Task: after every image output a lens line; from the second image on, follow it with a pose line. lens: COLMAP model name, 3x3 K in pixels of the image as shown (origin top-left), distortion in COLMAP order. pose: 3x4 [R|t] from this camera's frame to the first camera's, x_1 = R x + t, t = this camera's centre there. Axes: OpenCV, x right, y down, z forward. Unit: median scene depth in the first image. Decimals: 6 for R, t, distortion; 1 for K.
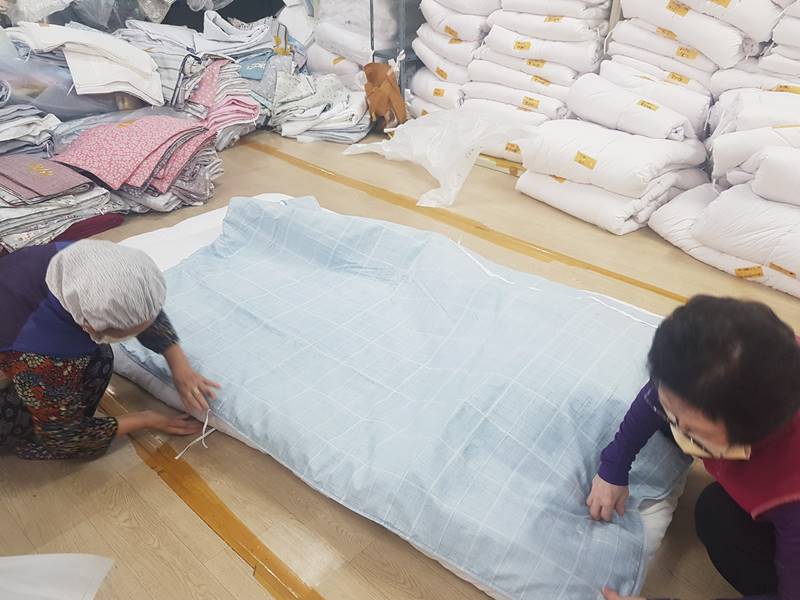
lens RADIAL K [[604.8, 0, 400.0], [0, 604.8, 300.0], [0, 0, 1]] dist [0.008195, -0.050747]
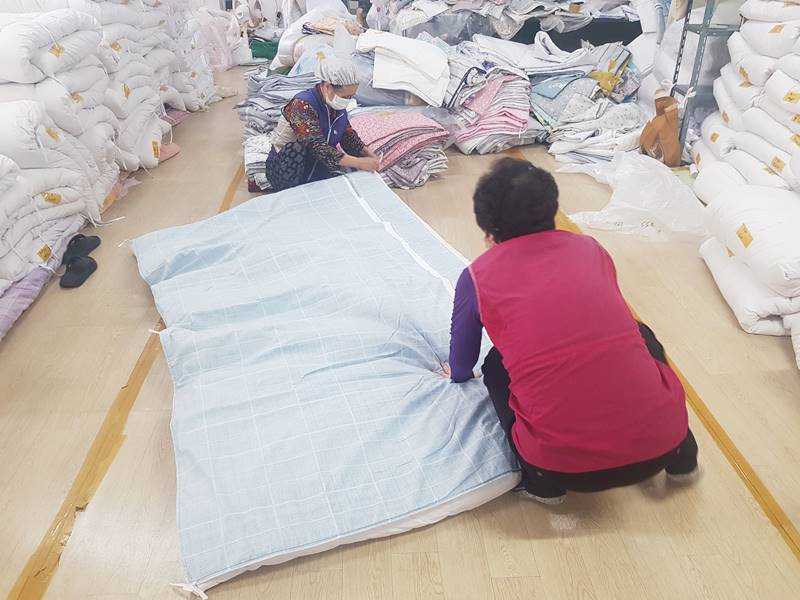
lens RADIAL K [[604.8, 0, 400.0], [0, 604.8, 300.0], [0, 0, 1]] dist [0.008195, -0.050747]
pose [[0.735754, 0.324277, -0.594568, 0.363109], [-0.338869, 0.936387, 0.091368, -0.046852], [0.586374, 0.134256, 0.798837, 0.054238]]
